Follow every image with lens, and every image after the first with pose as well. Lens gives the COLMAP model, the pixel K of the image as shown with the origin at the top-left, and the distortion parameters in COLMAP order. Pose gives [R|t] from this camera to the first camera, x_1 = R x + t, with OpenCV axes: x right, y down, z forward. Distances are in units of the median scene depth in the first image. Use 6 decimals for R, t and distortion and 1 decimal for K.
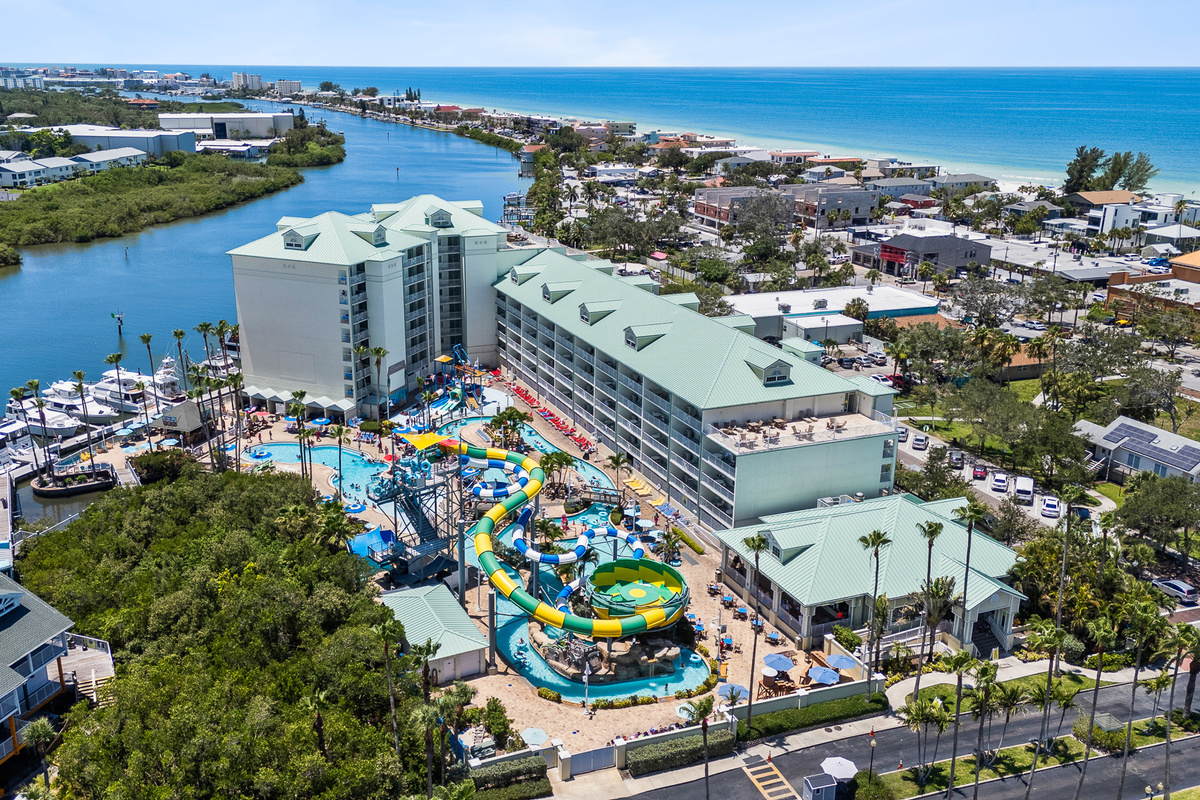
lens RADIAL K [[1127.1, 0, 602.9], [0, 1127.1, 399.9], [0, 0, 1]] dist [0.011562, -0.000419]
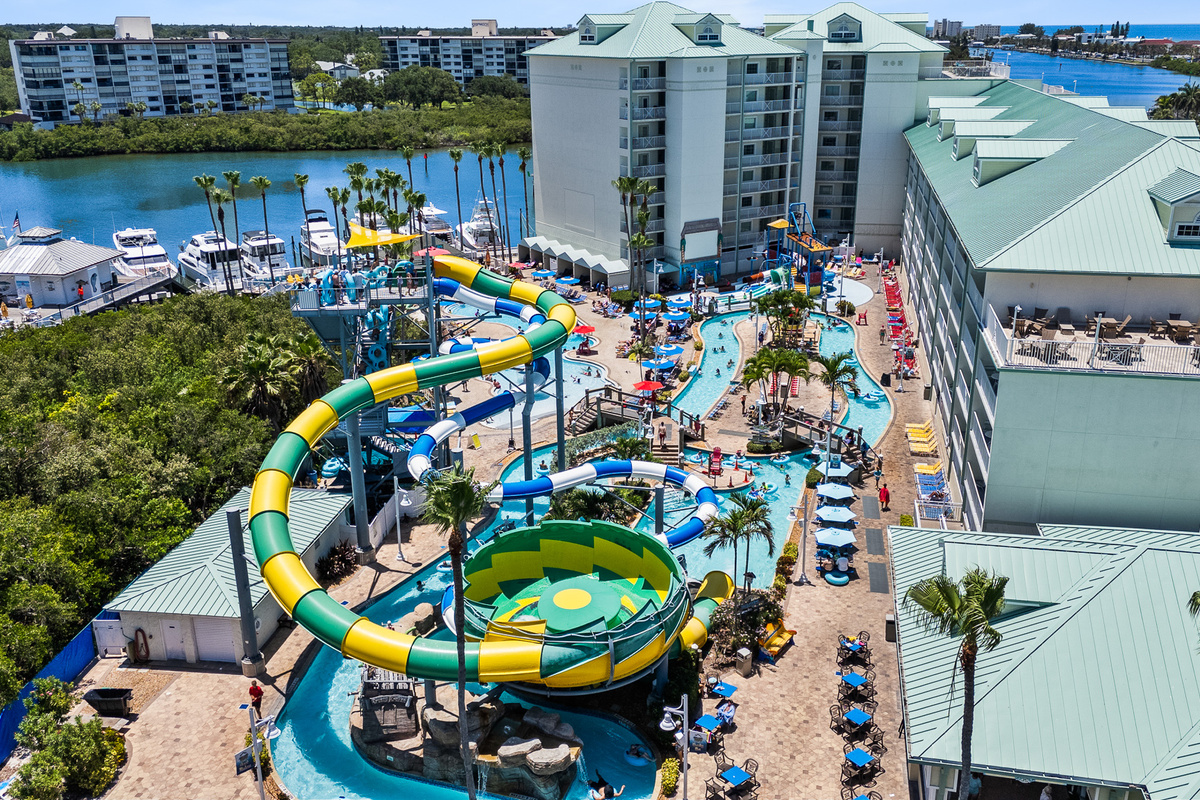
lens RADIAL K [[1127.1, 0, 602.9], [0, 1127.1, 399.9], [0, 0, 1]] dist [0.011562, -0.000419]
pose [[0.812496, 0.166417, -0.558708, 0.175457], [-0.156934, 0.985447, 0.065307, 0.042083], [0.561446, 0.034619, 0.826789, 0.415719]]
